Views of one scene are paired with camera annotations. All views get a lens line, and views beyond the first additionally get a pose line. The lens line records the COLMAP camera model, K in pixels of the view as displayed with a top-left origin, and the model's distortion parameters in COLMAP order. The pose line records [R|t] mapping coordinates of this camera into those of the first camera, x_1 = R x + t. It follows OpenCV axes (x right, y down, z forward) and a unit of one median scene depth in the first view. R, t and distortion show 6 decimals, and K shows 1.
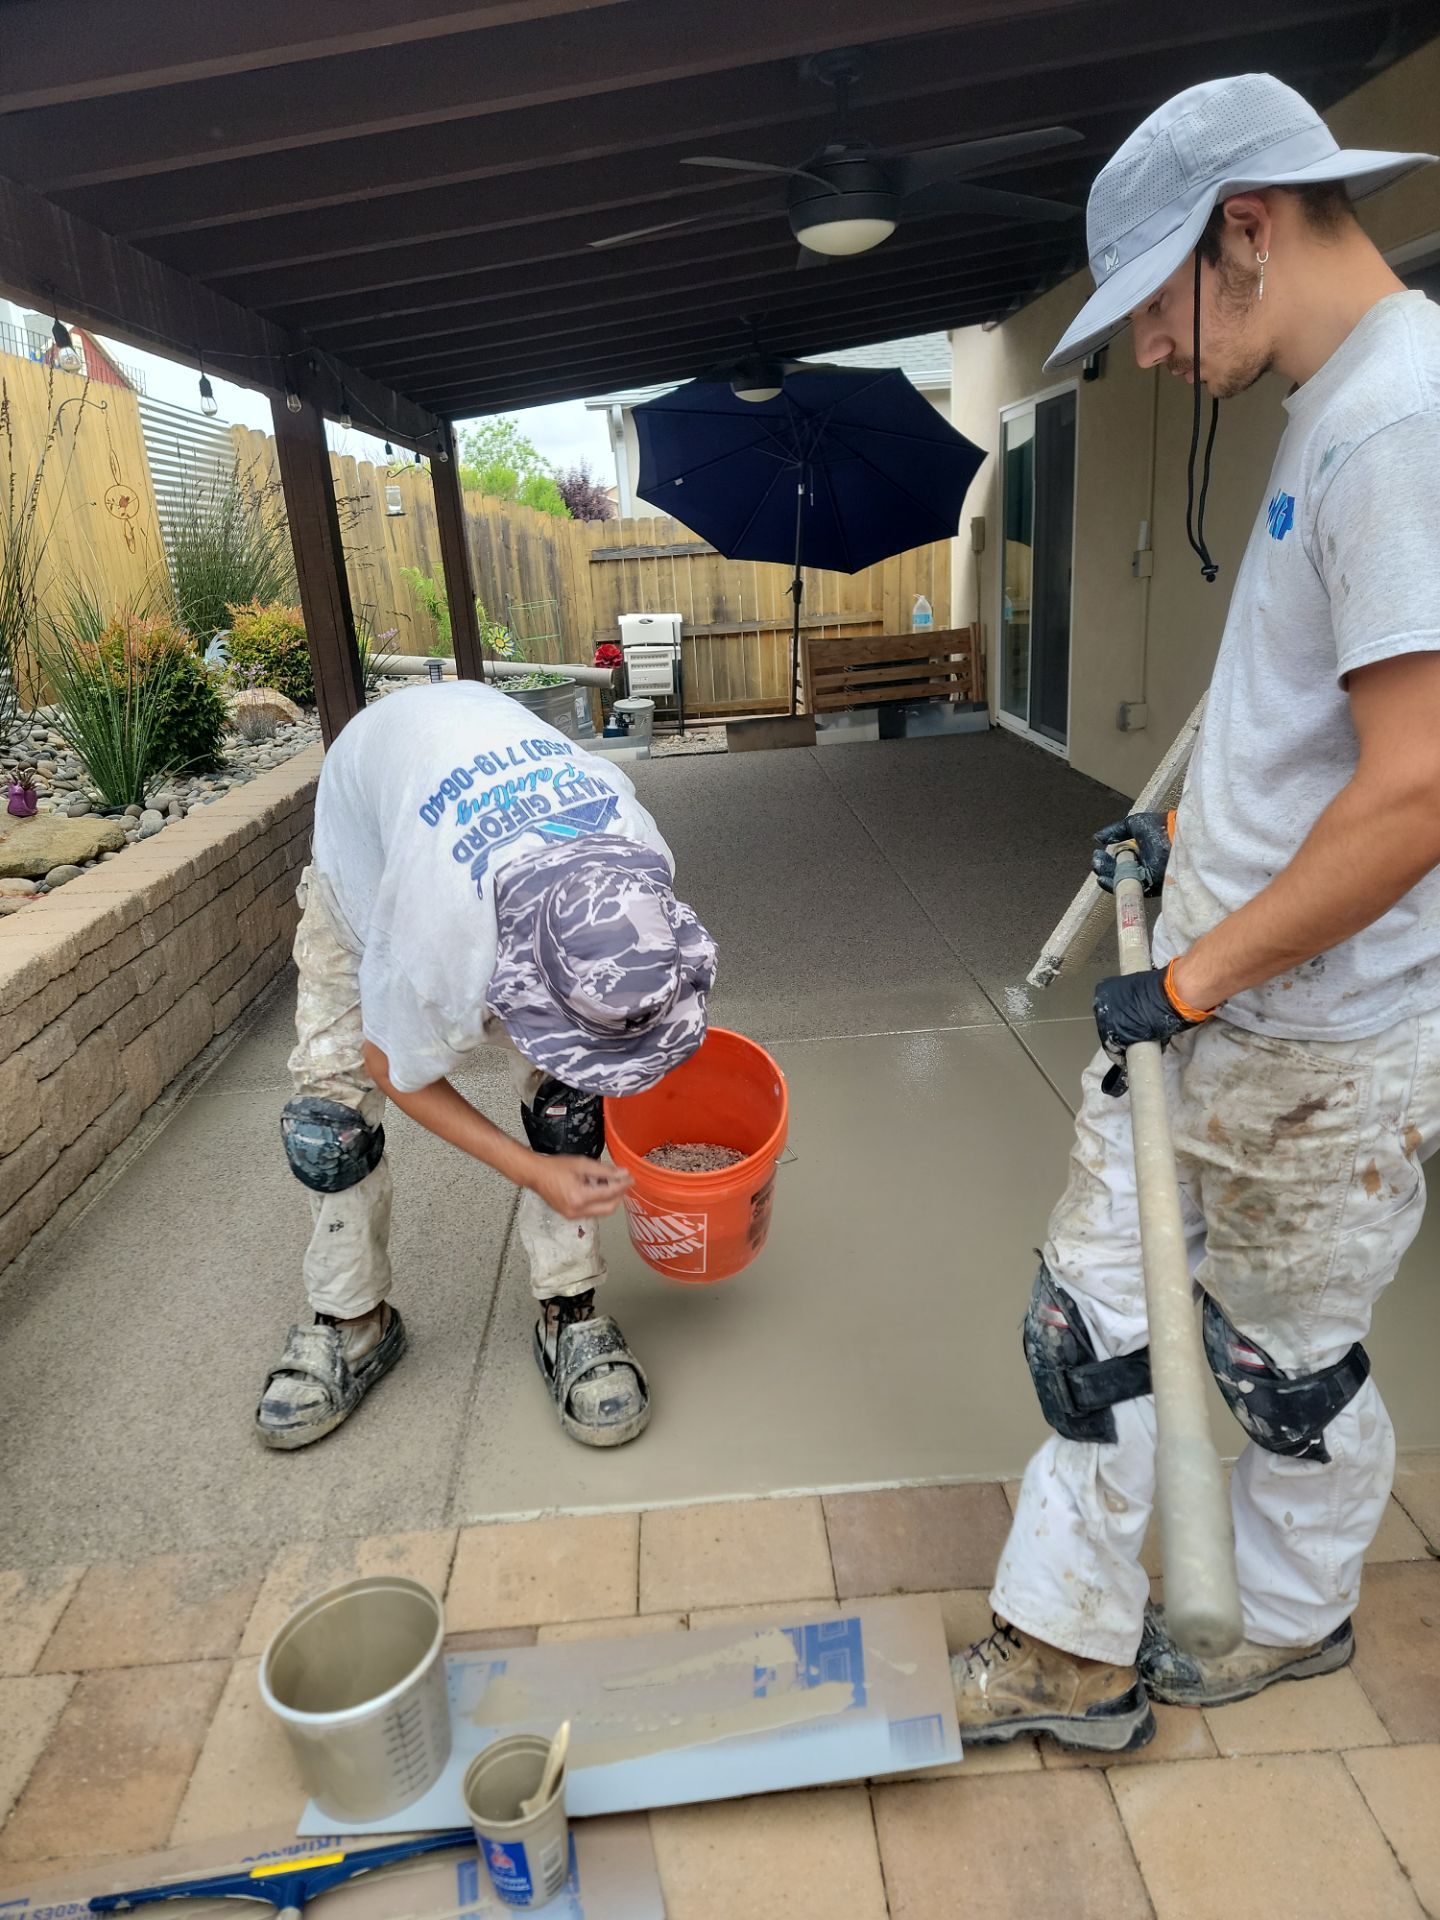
lens RADIAL K [[1313.7, 0, 697.3], [0, 1313.7, 992.1], [0, 0, 1]] dist [0.076566, -0.069341]
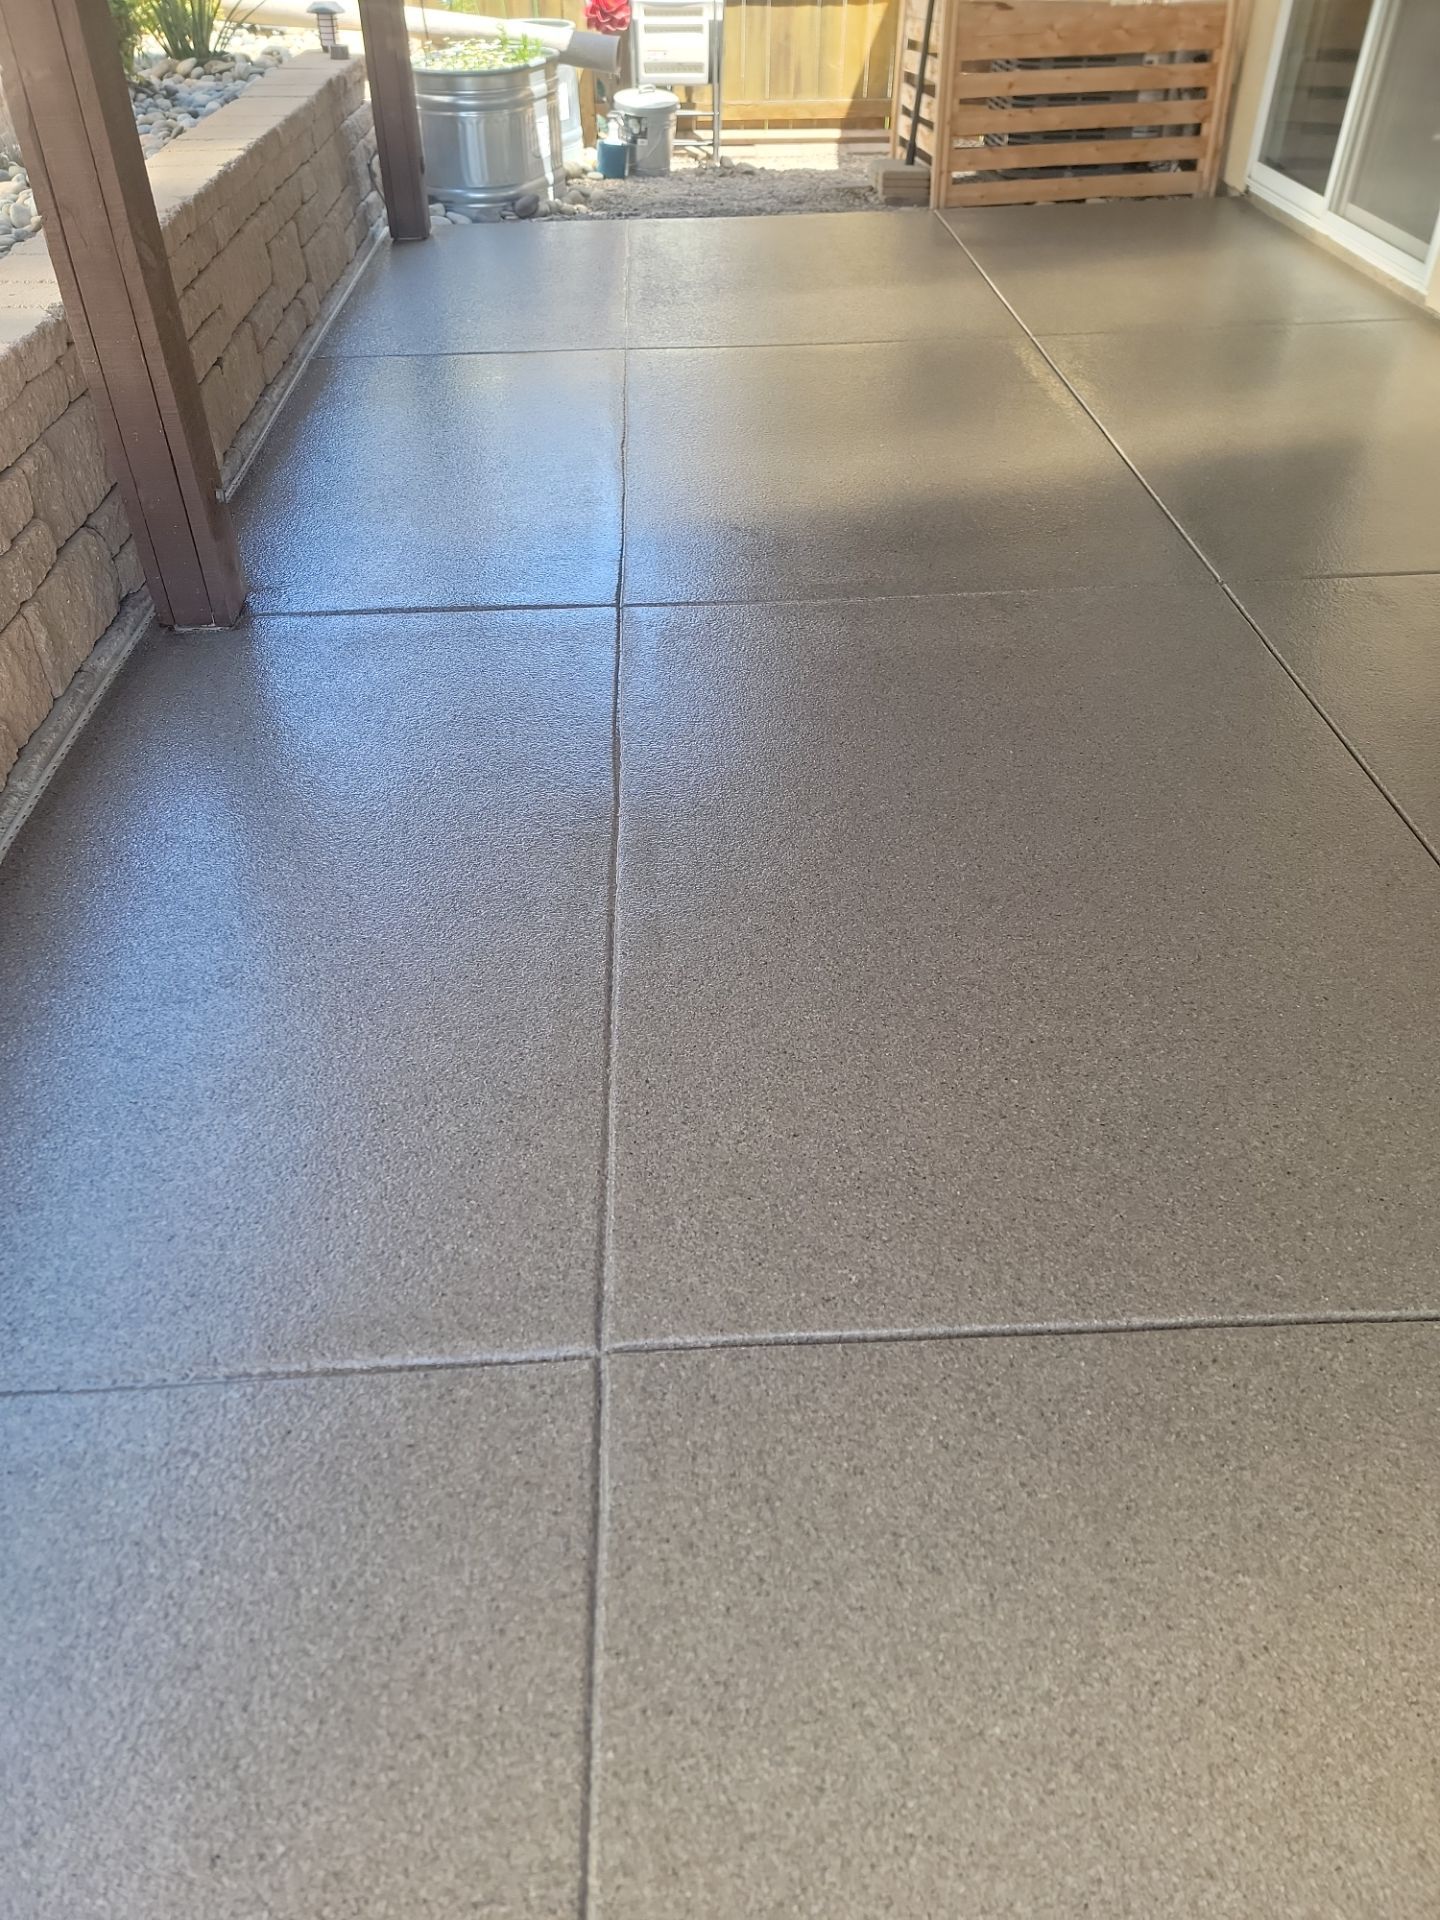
lens RADIAL K [[1313.7, 0, 687.3], [0, 1313.7, 980.6], [0, 0, 1]] dist [0.076566, -0.069341]
pose [[0.998453, 0.035742, 0.042584, -0.048518], [-0.049132, 0.925725, 0.374994, -0.081118], [-0.026018, -0.376506, 0.926049, 0.282421]]
